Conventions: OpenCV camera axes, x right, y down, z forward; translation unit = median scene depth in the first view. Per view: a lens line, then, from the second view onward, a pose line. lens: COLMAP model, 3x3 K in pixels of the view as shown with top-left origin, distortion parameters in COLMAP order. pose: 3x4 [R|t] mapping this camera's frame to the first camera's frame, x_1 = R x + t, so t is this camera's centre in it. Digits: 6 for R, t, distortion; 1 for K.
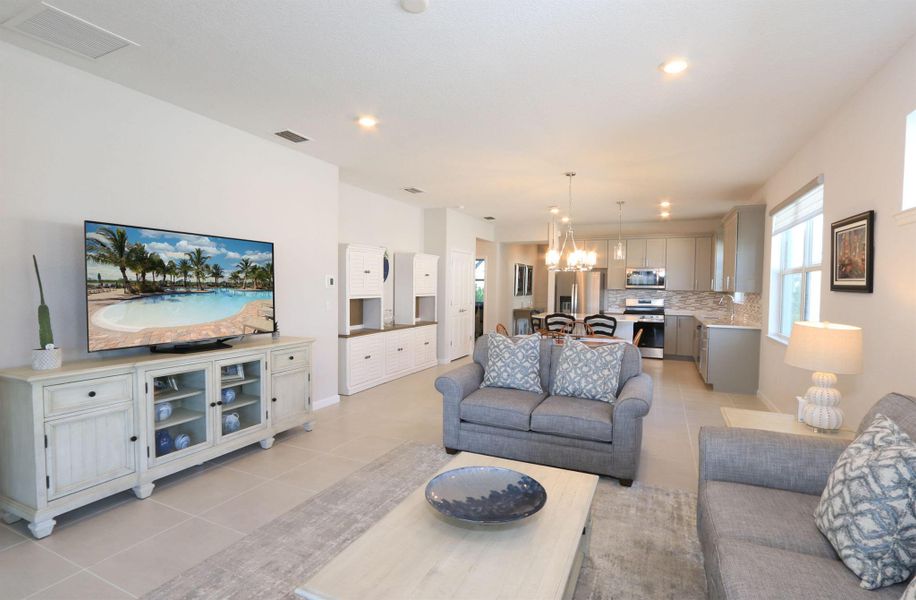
lens RADIAL K [[433.3, 0, 461.6], [0, 433.3, 300.7], [0, 0, 1]] dist [-0.018107, 0.000601]
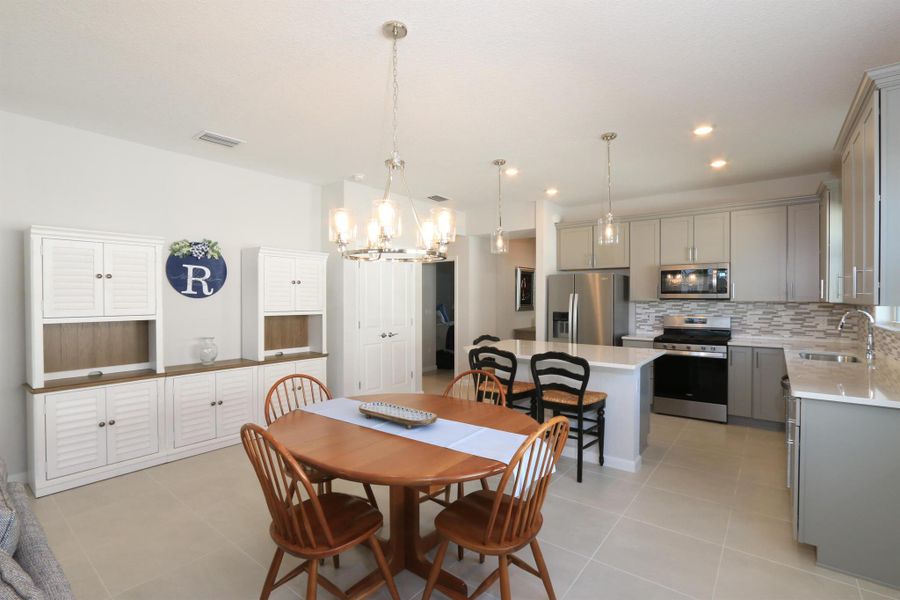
lens RADIAL K [[415.0, 0, 454.5], [0, 415.0, 301.2], [0, 0, 1]] dist [-0.025364, 0.006200]
pose [[0.973545, -0.010403, -0.228260, 0.585971], [0.003696, 0.999549, -0.029791, -0.023574], [0.228468, 0.028159, 0.973144, 0.937783]]
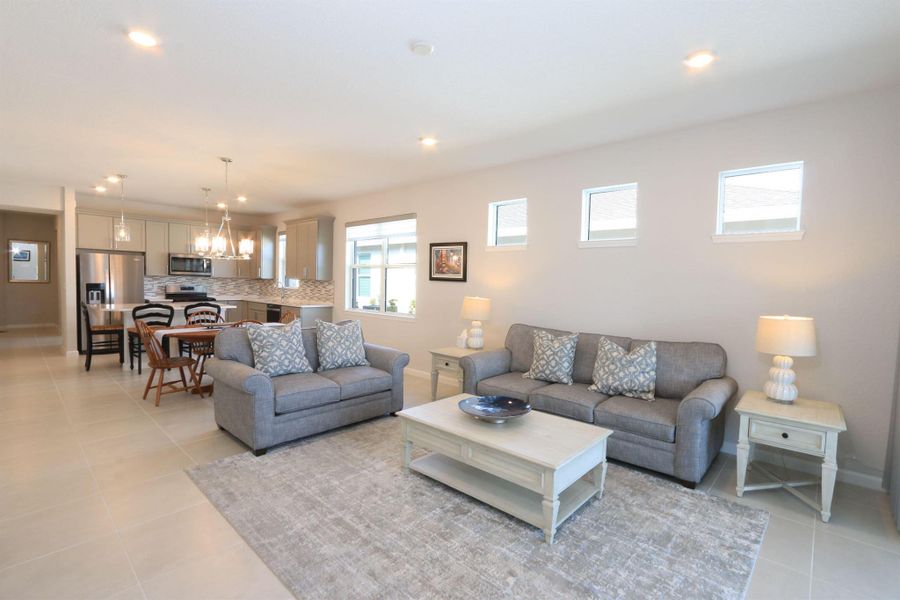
lens RADIAL K [[415.0, 0, 454.5], [0, 415.0, 301.2], [0, 0, 1]] dist [-0.025364, 0.006200]
pose [[0.304820, -0.048447, 0.951177, -0.731369], [0.011340, 0.998819, 0.047239, -0.015825], [-0.952342, -0.003613, 0.305010, 0.331522]]
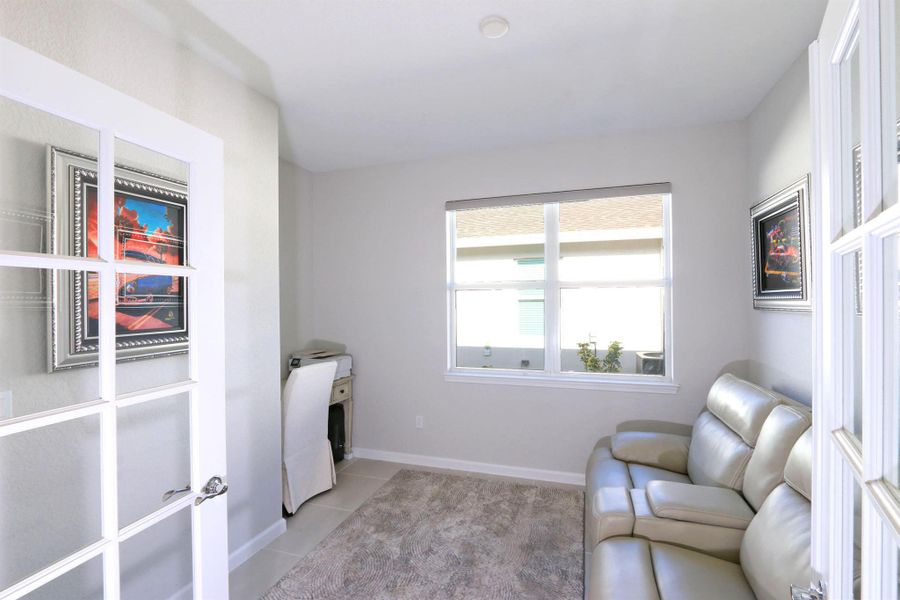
lens RADIAL K [[415.0, 0, 454.5], [0, 415.0, 301.2], [0, 0, 1]] dist [-0.025364, 0.006200]
pose [[-0.103810, -0.013004, 0.994512, 0.020804], [0.038903, 0.999096, 0.017125, -0.077855], [-0.993836, 0.040467, -0.103210, 1.554043]]
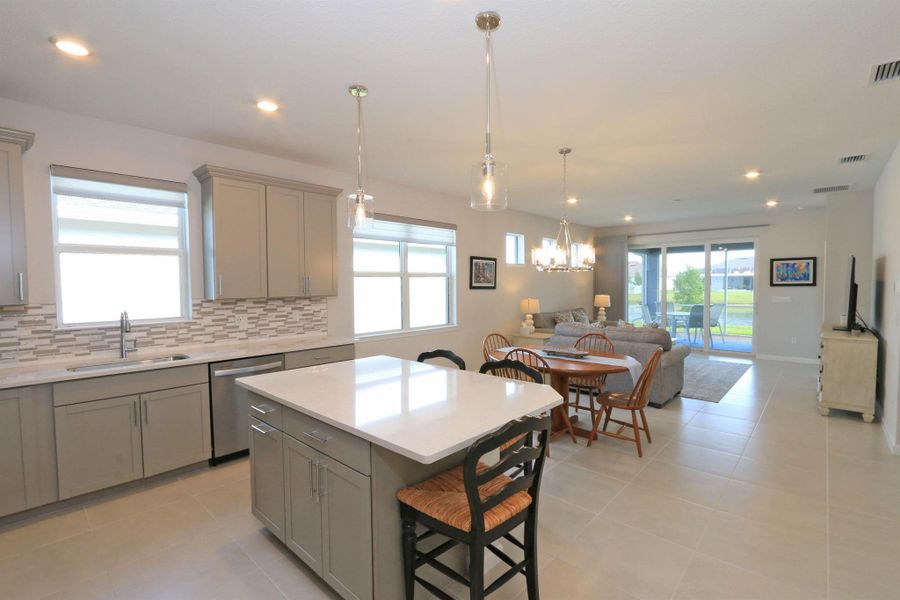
lens RADIAL K [[415.0, 0, 454.5], [0, 415.0, 301.2], [0, 0, 1]] dist [-0.025364, 0.006200]
pose [[-0.953067, -0.019592, 0.302125, 0.311488], [0.004755, 0.996812, 0.079641, -0.114087], [-0.302722, 0.077340, -0.949936, 2.694188]]
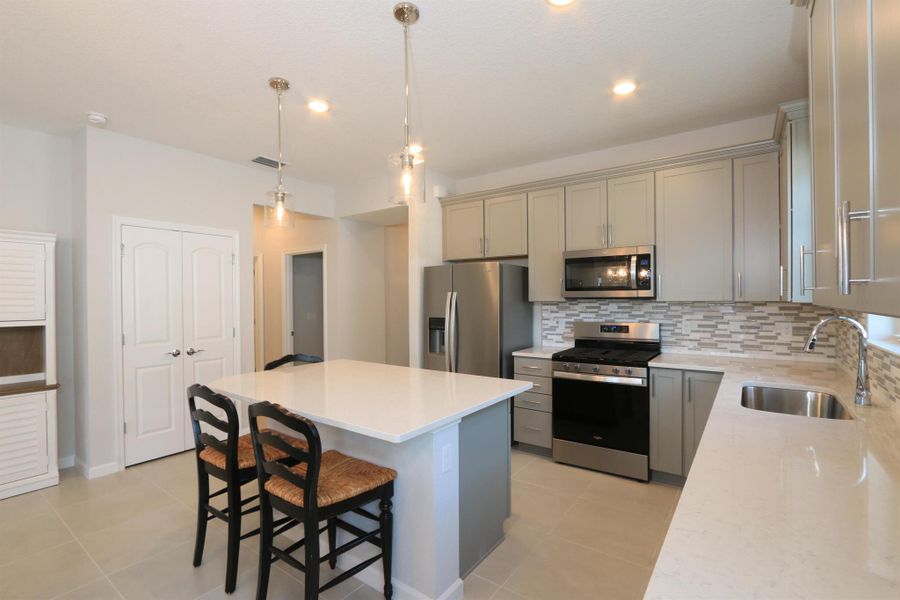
lens RADIAL K [[415.0, 0, 454.5], [0, 415.0, 301.2], [0, 0, 1]] dist [-0.025364, 0.006200]
pose [[0.981249, -0.017894, -0.191914, 0.889684], [0.012132, 0.999441, -0.031158, -0.036634], [0.192364, 0.028246, 0.980917, 1.450303]]
